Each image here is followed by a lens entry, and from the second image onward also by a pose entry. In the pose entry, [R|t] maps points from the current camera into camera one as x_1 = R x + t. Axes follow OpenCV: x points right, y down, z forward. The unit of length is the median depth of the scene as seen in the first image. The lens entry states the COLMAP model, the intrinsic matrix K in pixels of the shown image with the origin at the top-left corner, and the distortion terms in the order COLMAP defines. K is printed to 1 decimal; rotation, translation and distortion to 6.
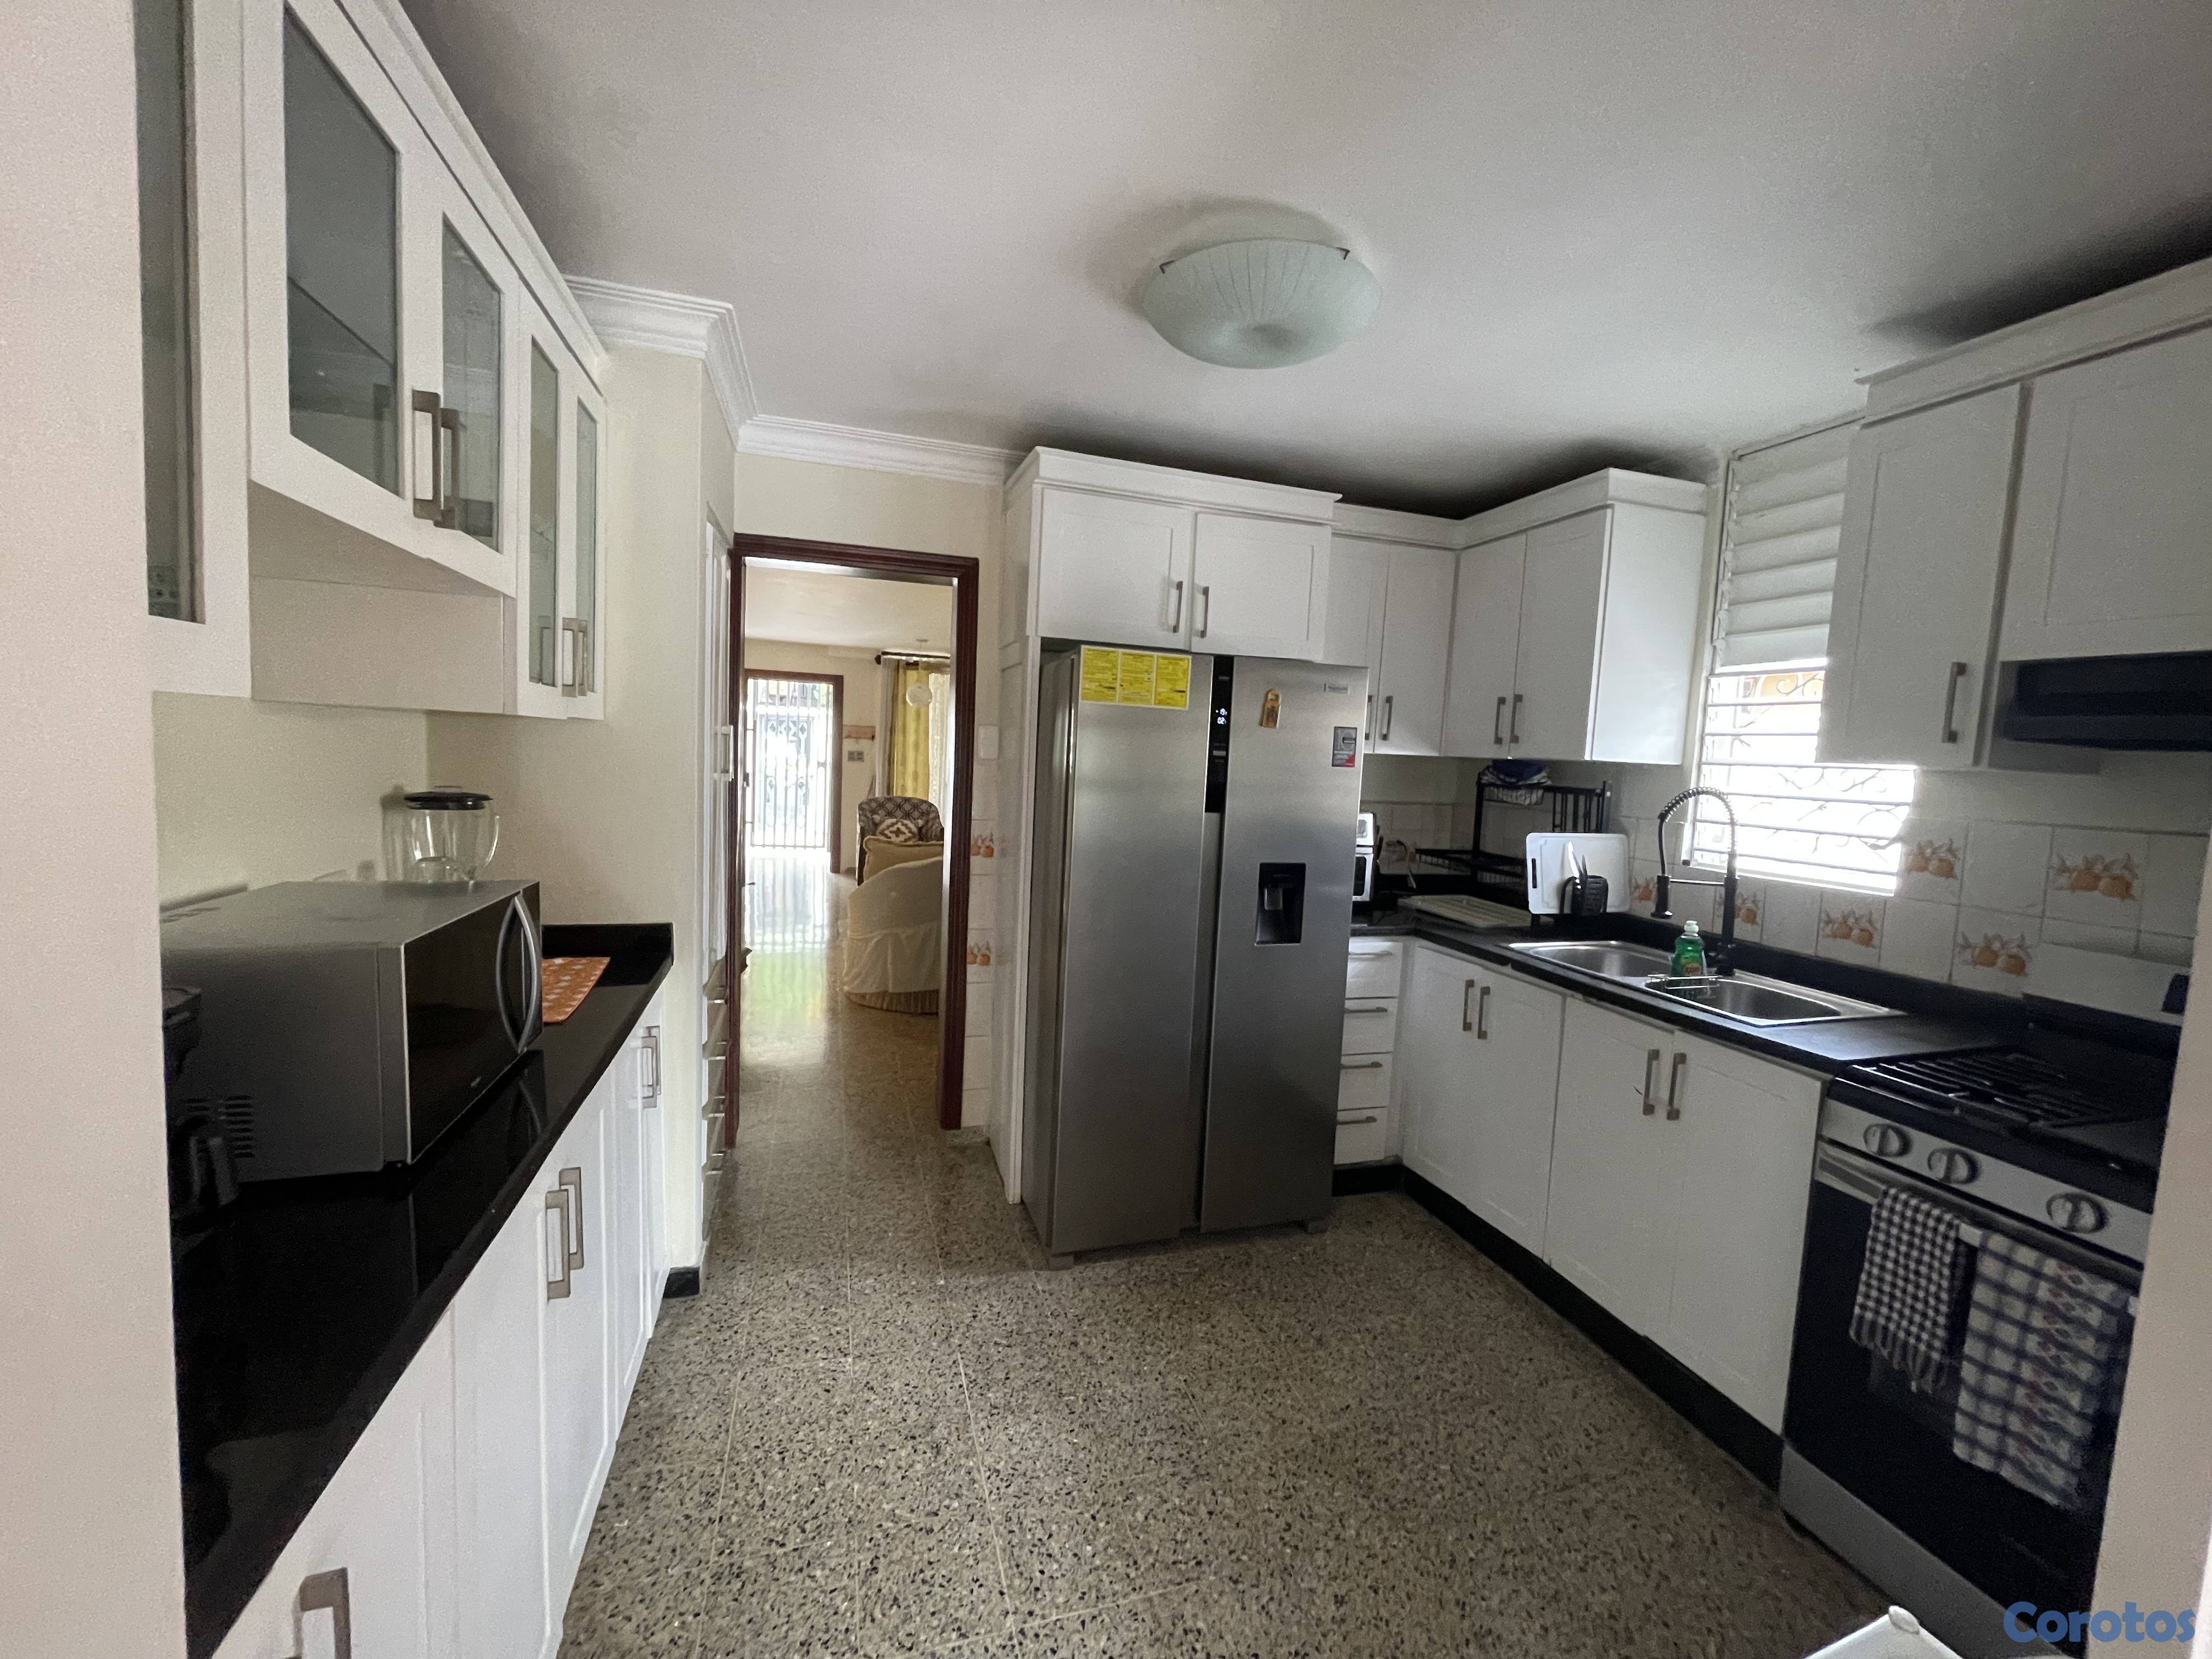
lens RADIAL K [[891.5, 0, 1109.5], [0, 891.5, 817.7], [0, 0, 1]] dist [-0.000153, 0.000001]
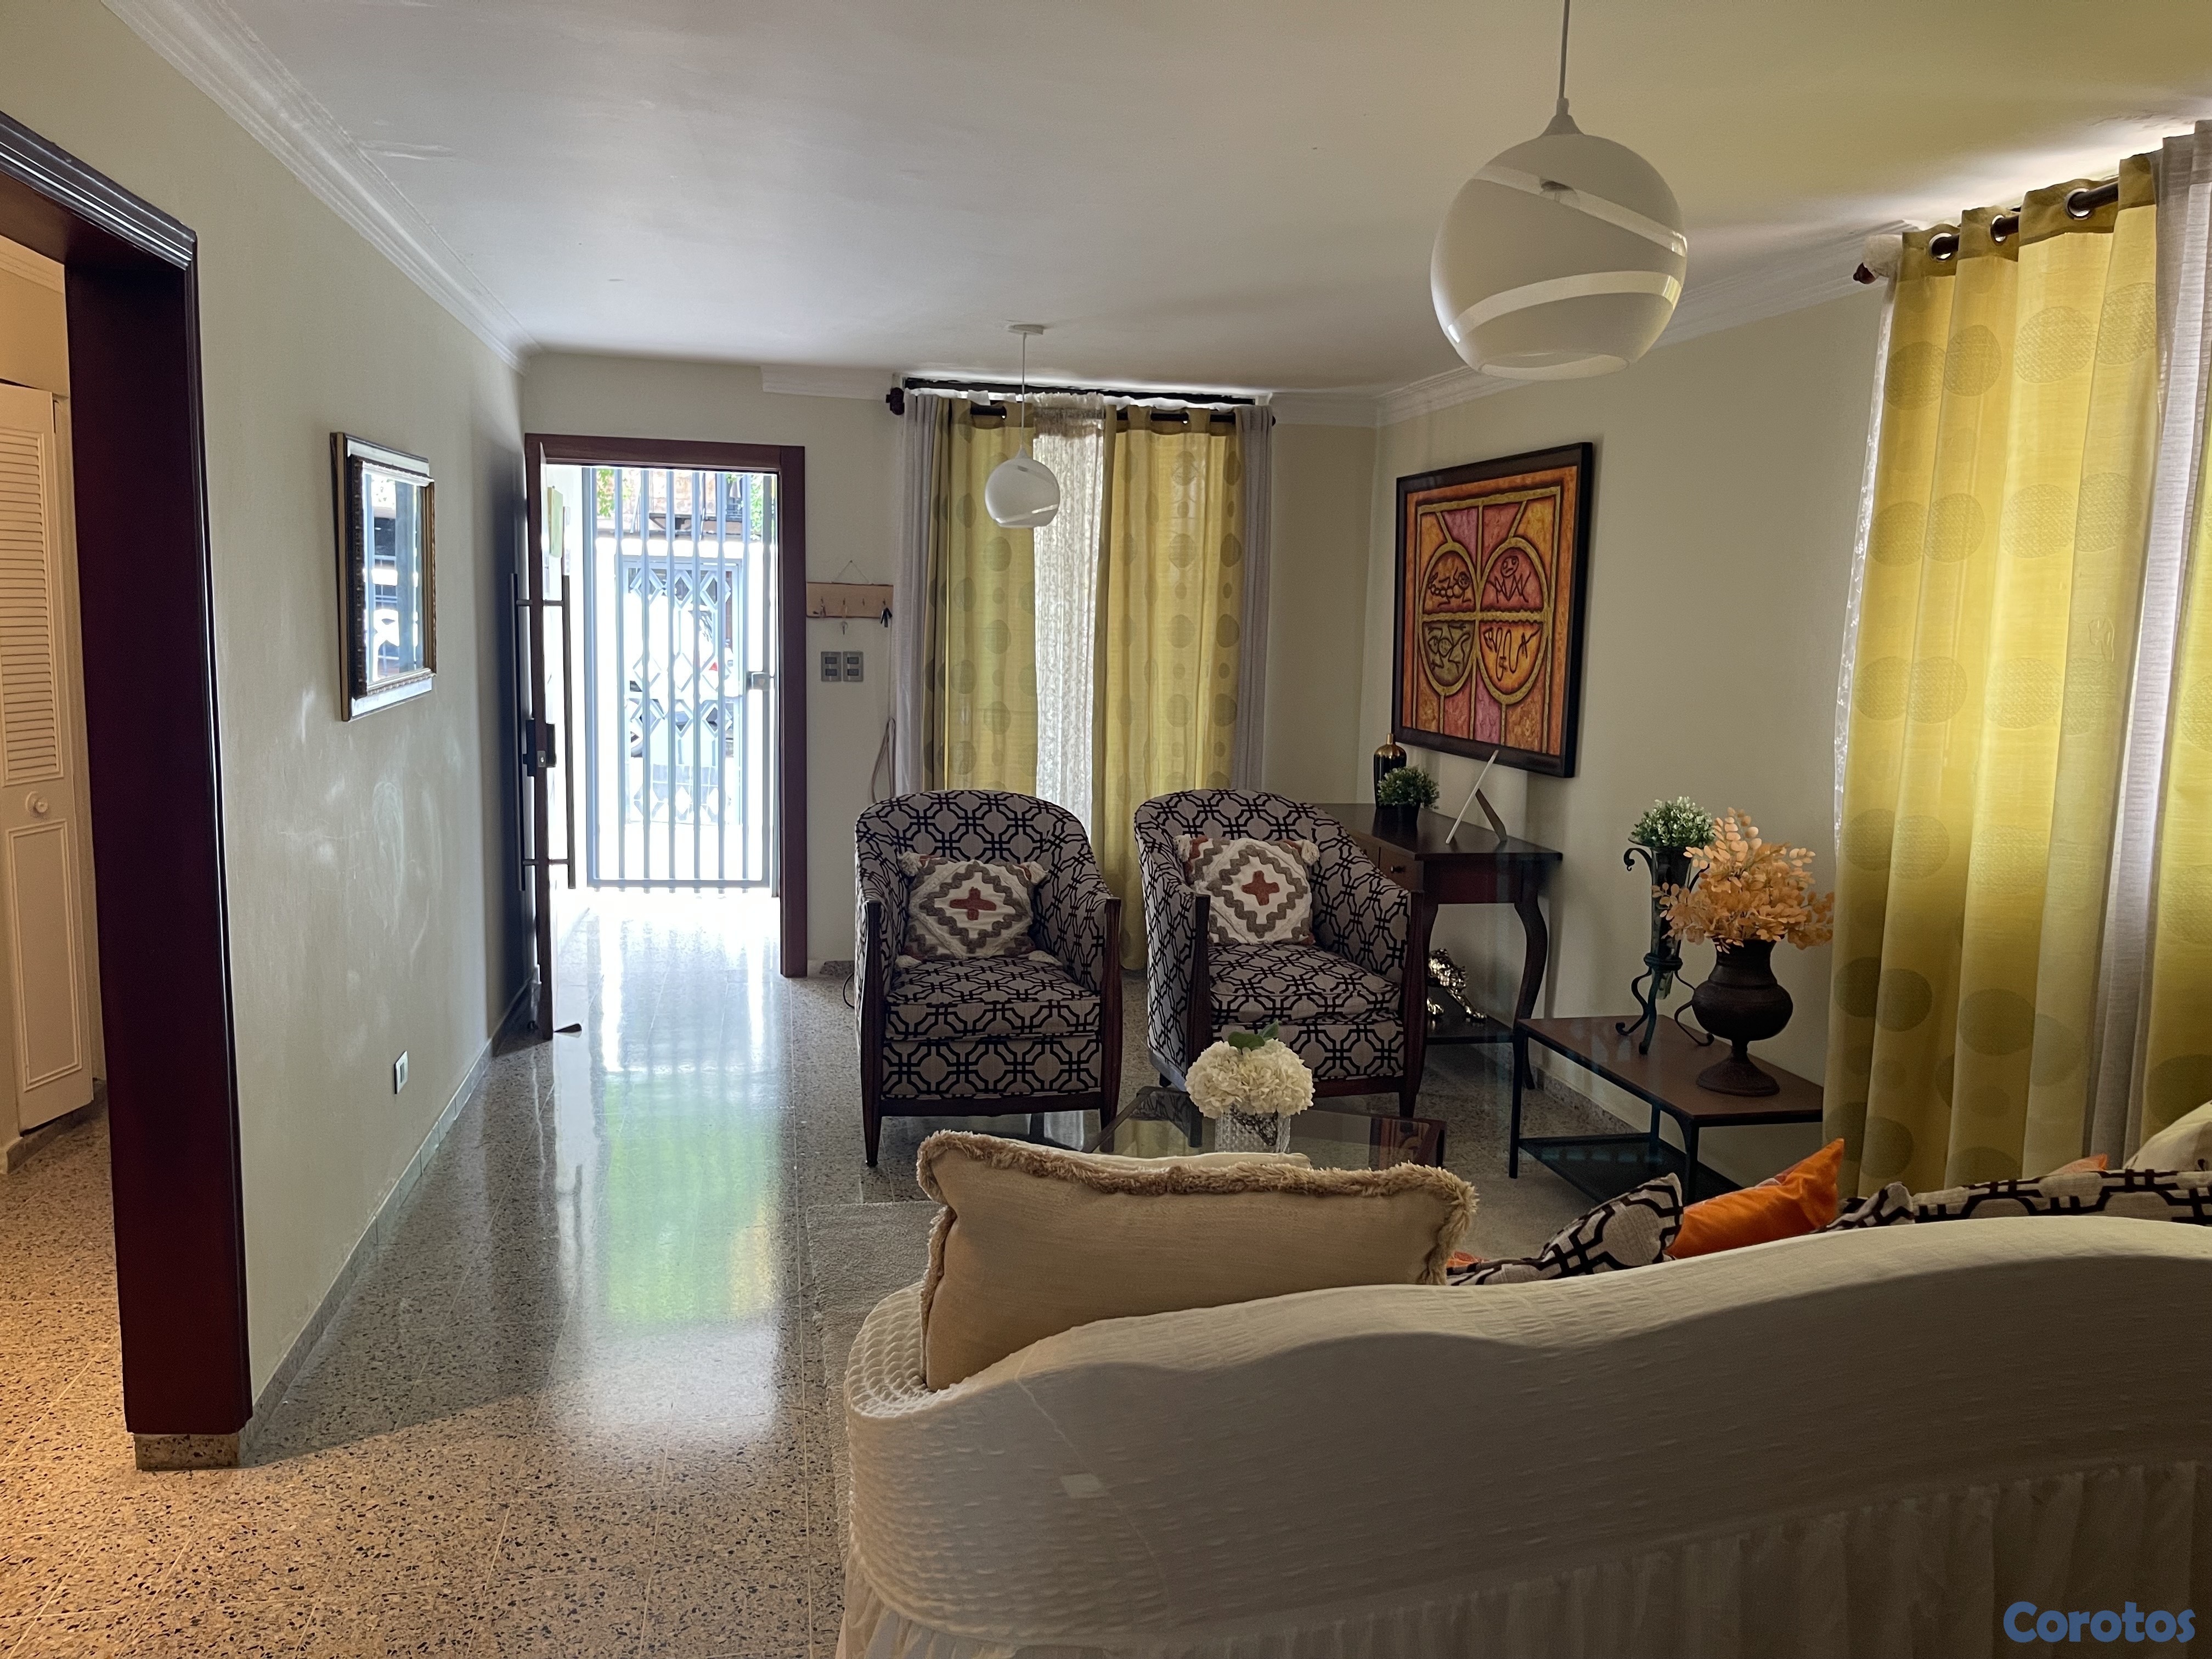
lens RADIAL K [[1612.8, 0, 1108.2], [0, 1612.8, 832.2], [0, 0, 1]] dist [0.006633, 0.000226]
pose [[0.994343, -0.002466, -0.106188, -0.102814], [0.009030, 0.998074, 0.061374, -0.040141], [0.105832, -0.061986, 0.992450, 0.339518]]
